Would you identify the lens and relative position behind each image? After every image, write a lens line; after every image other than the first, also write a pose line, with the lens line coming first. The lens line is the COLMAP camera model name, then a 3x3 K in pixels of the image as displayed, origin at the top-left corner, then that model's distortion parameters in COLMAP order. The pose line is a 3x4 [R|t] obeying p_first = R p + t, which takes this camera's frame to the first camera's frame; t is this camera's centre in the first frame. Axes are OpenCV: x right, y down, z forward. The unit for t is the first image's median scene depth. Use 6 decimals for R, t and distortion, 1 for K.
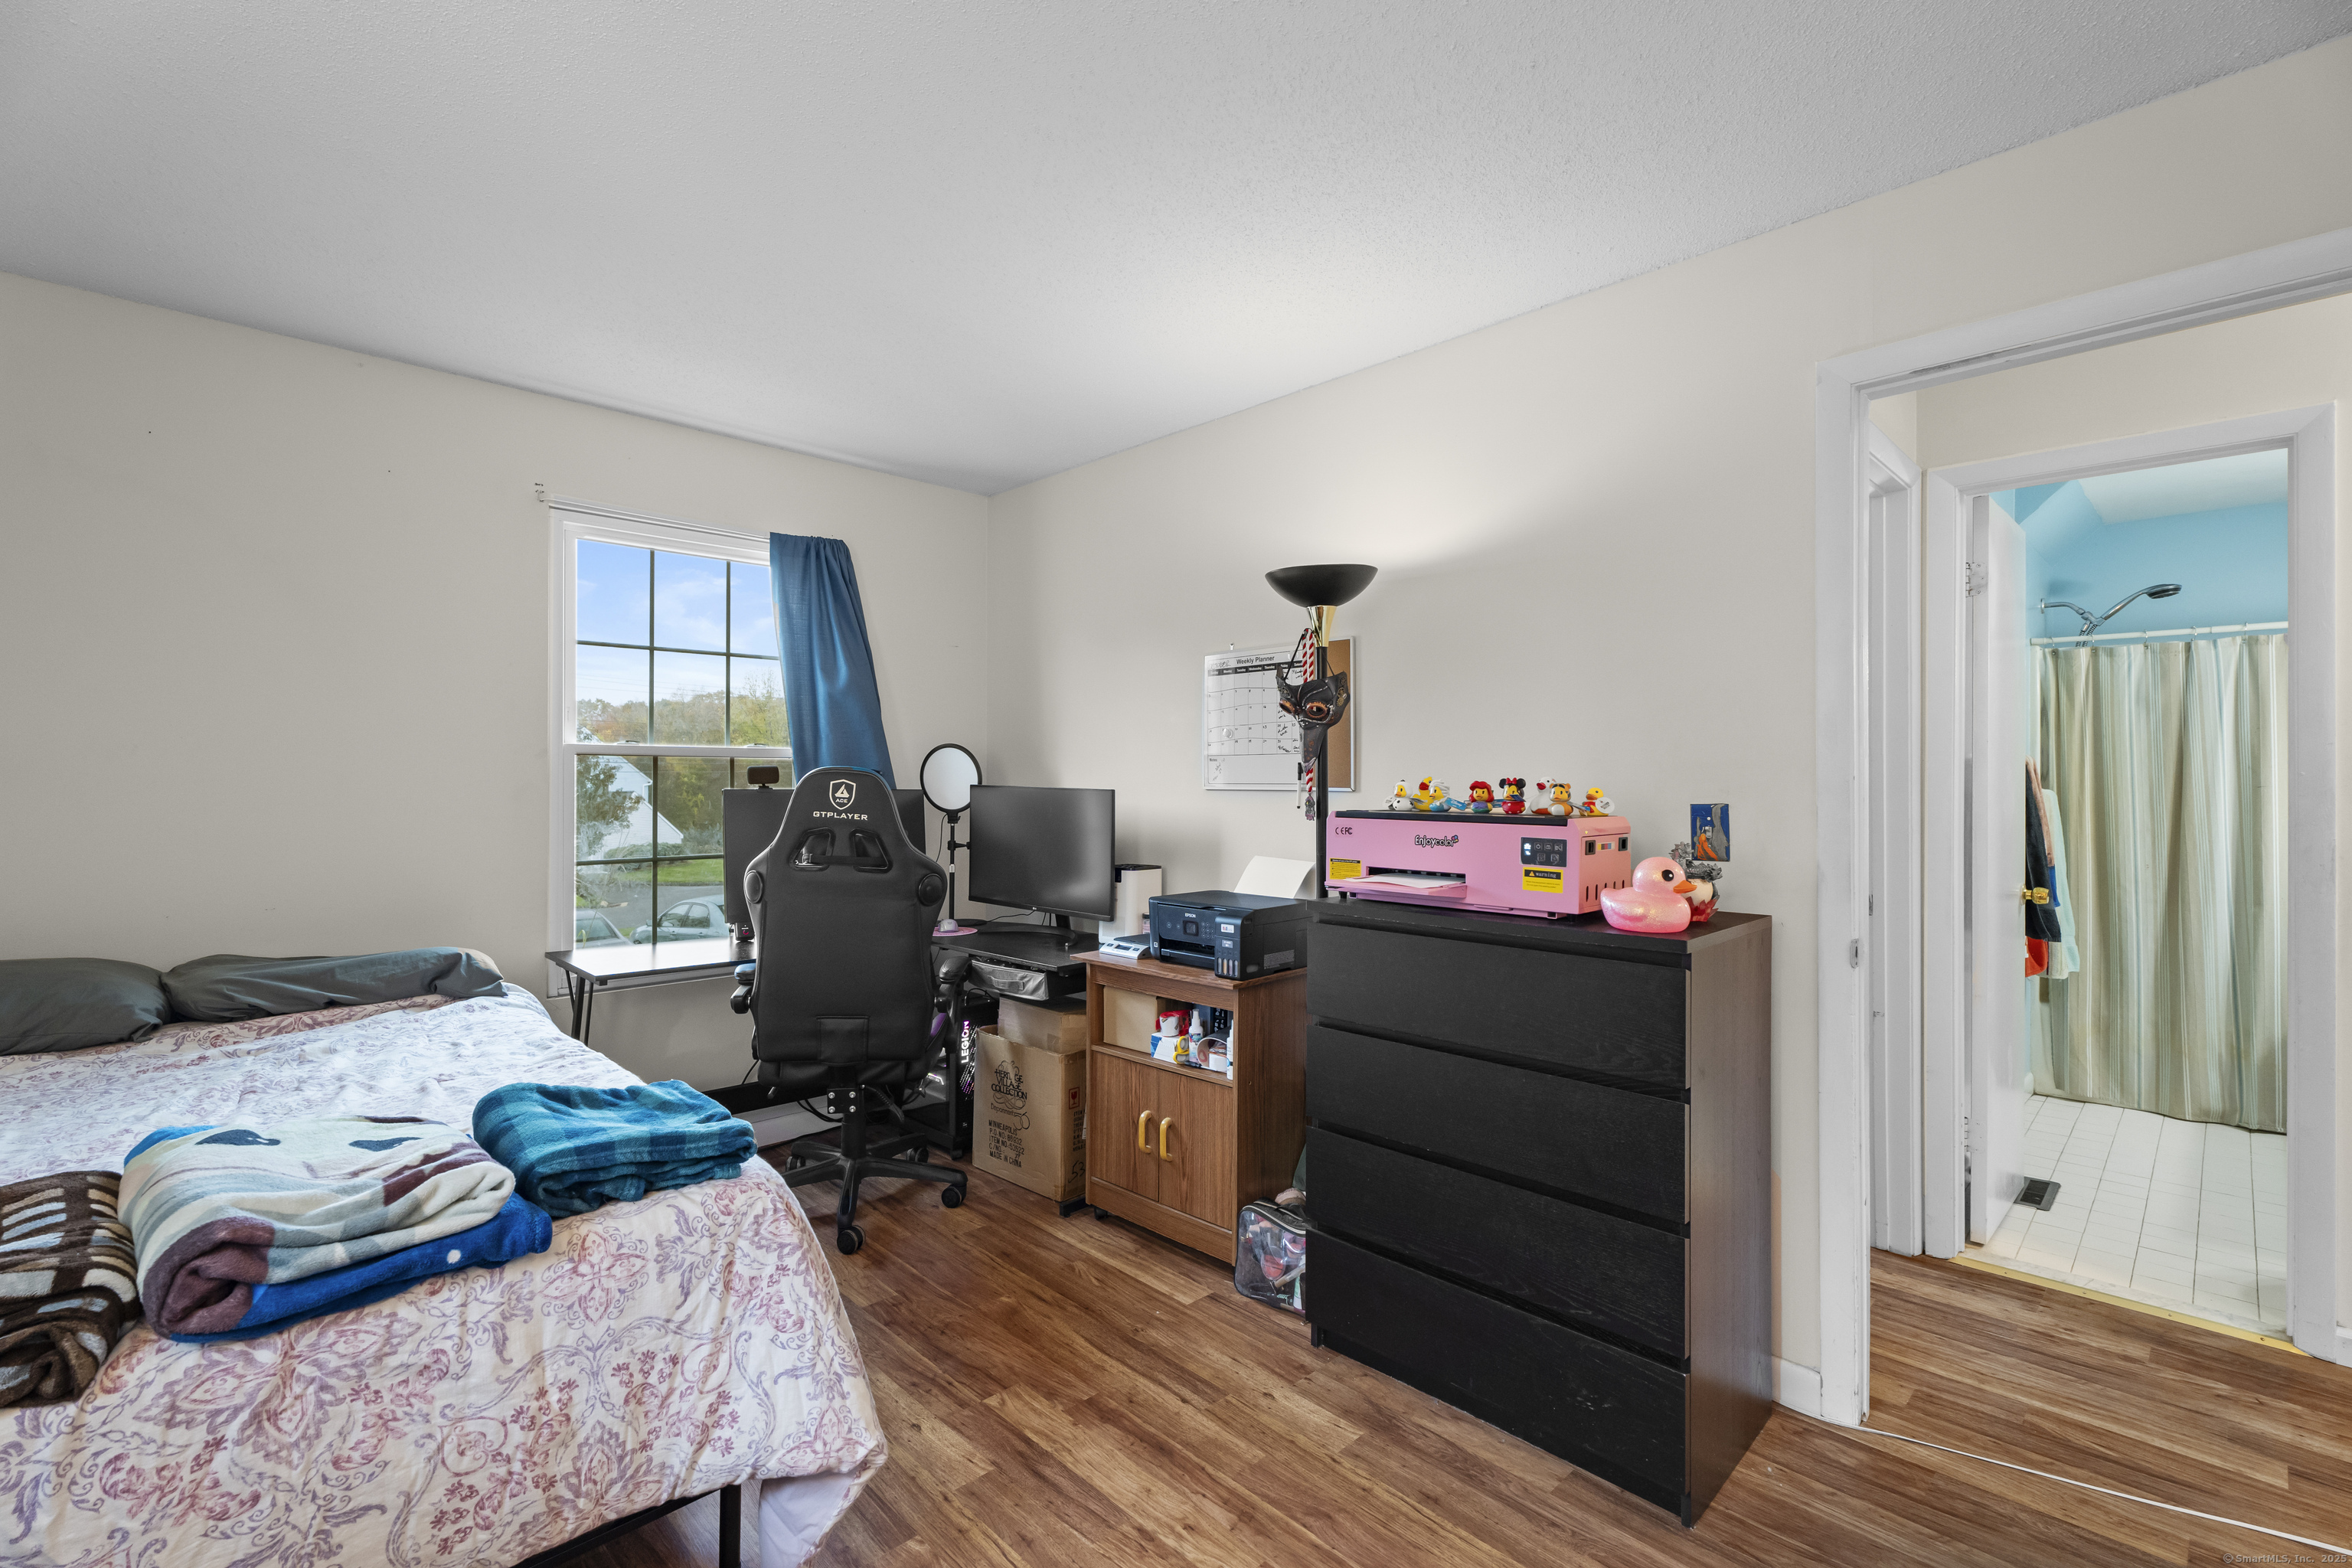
lens RADIAL K [[1051.2, 0, 1174.9], [0, 1051.2, 771.7], [0, 0, 1]] dist [-0.000520, -0.000342]
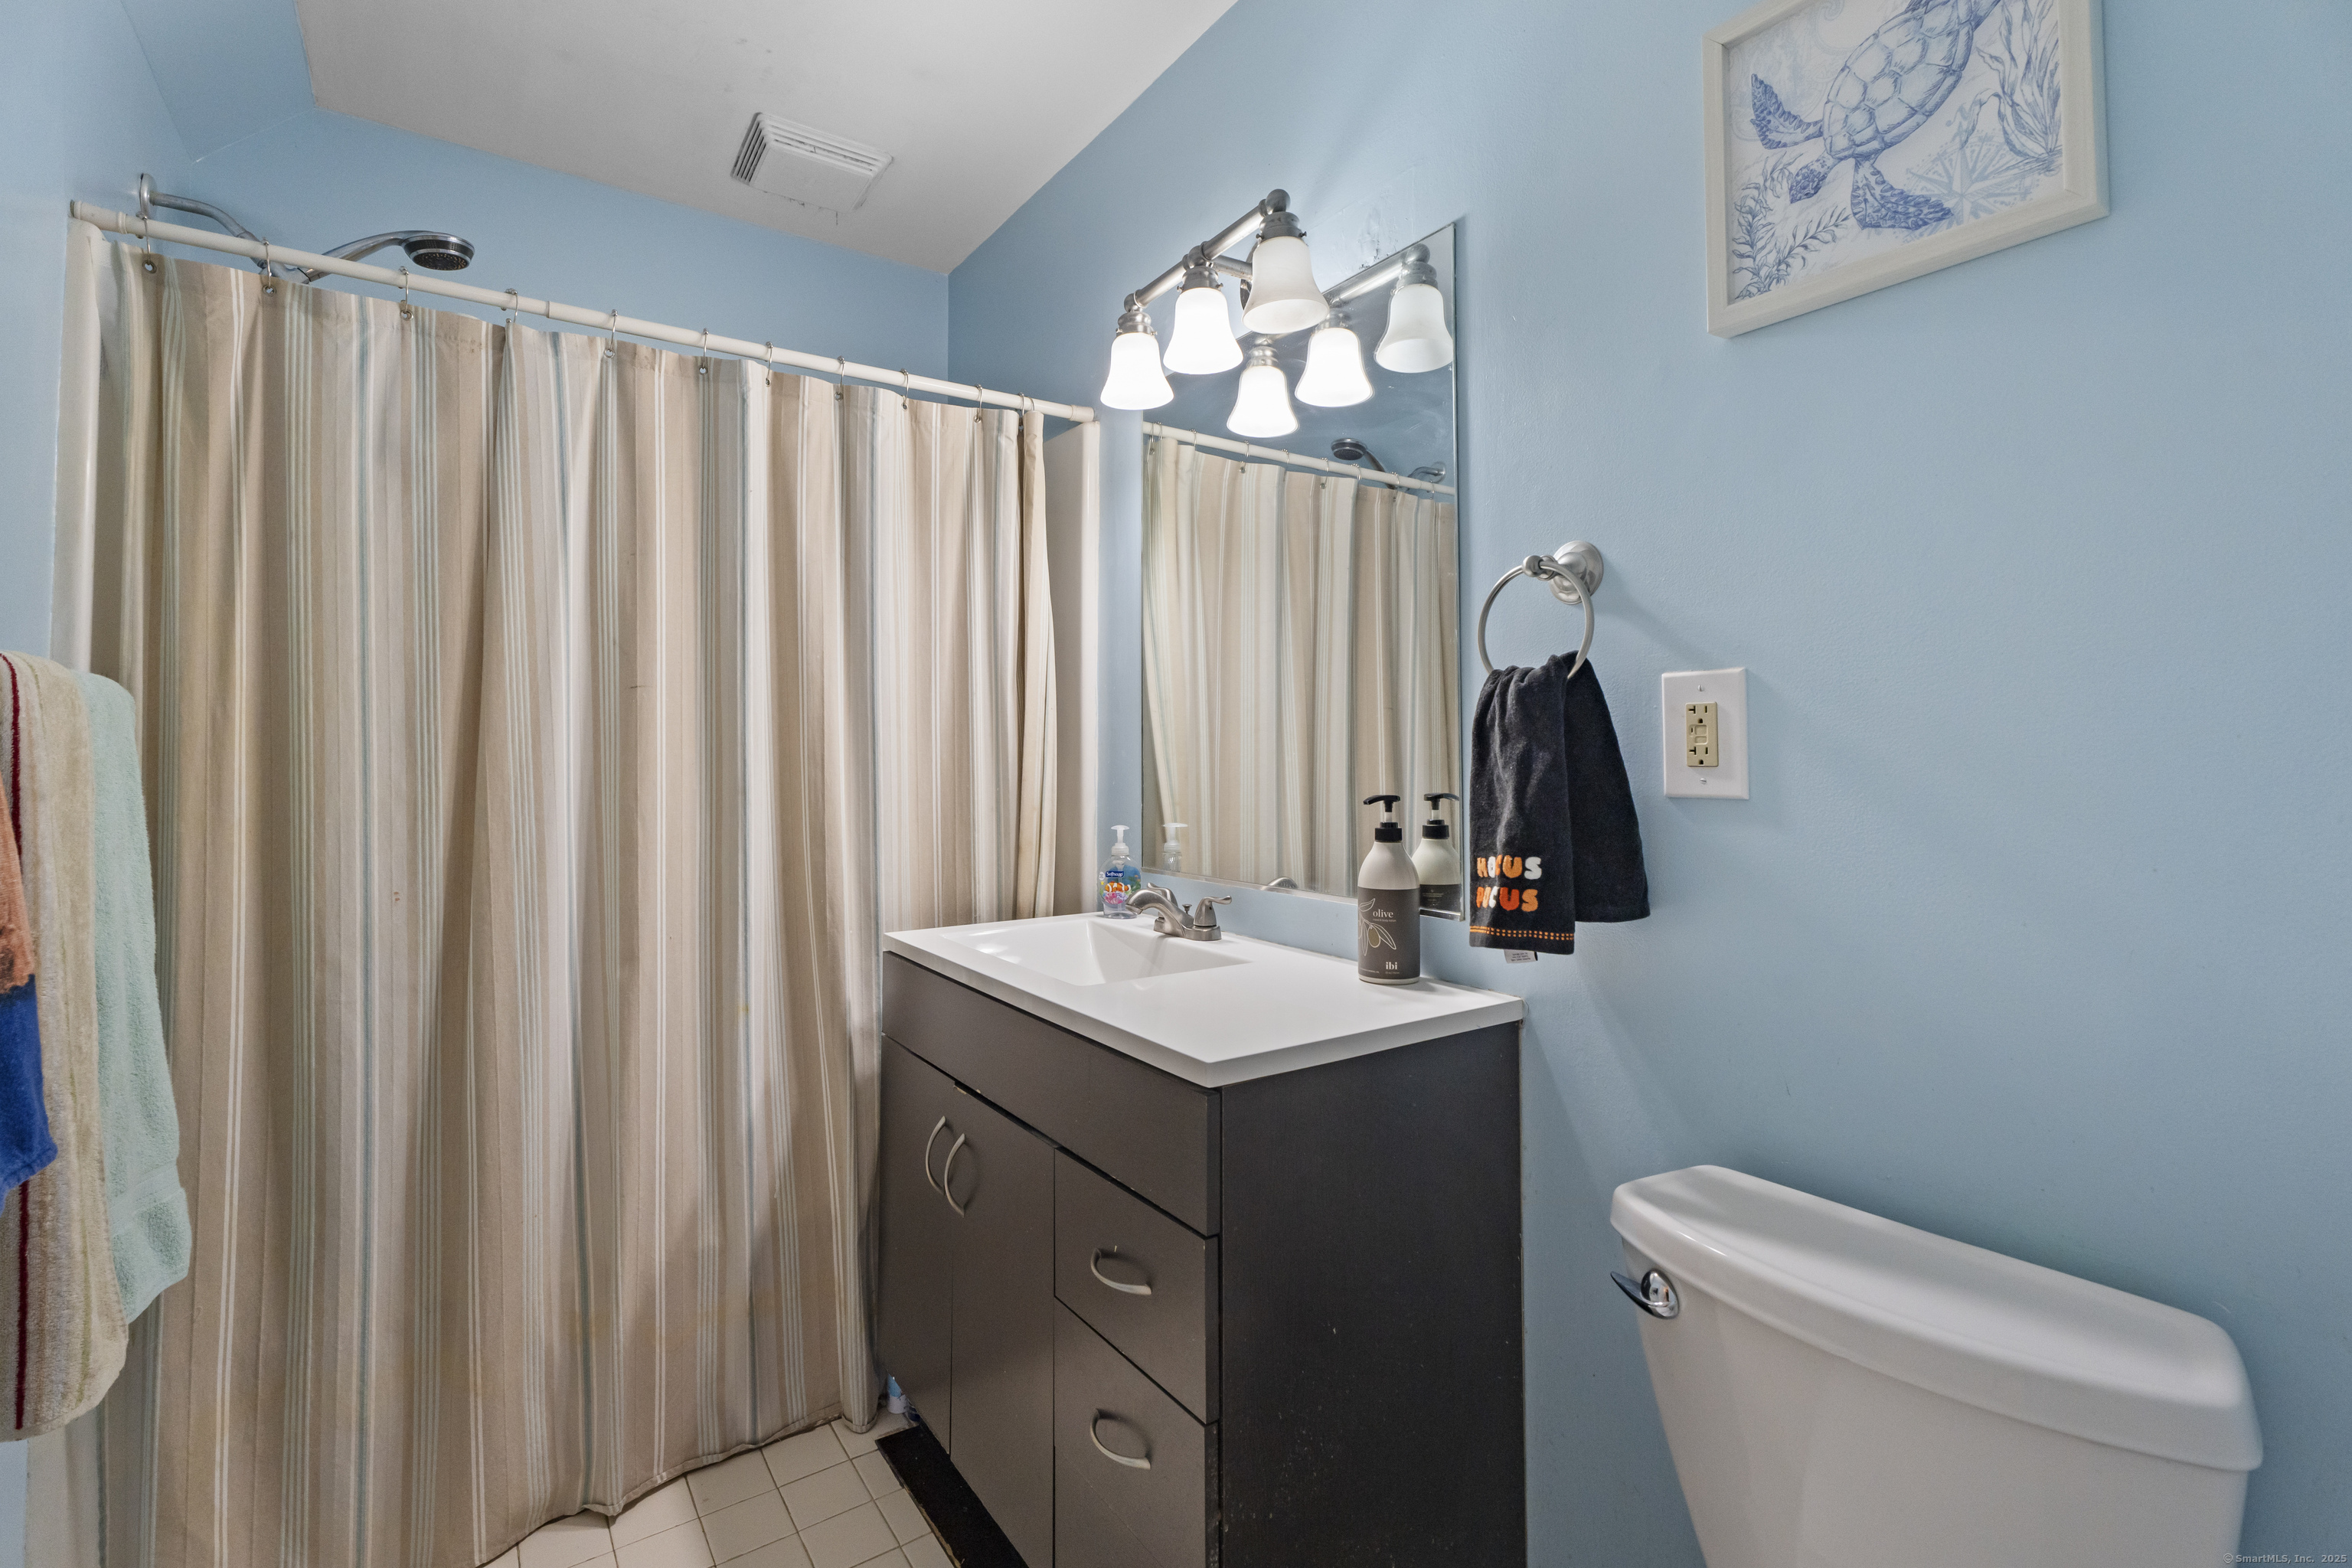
lens RADIAL K [[1051.2, 0, 1157.0], [0, 1051.2, 722.2], [0, 0, 1]] dist [-0.000520, -0.000342]
pose [[0.175603, 0.026433, 0.984106, 0.621196], [-0.005764, 0.999650, -0.025822, 0.037757], [-0.984444, -0.001138, 0.175694, 0.686584]]
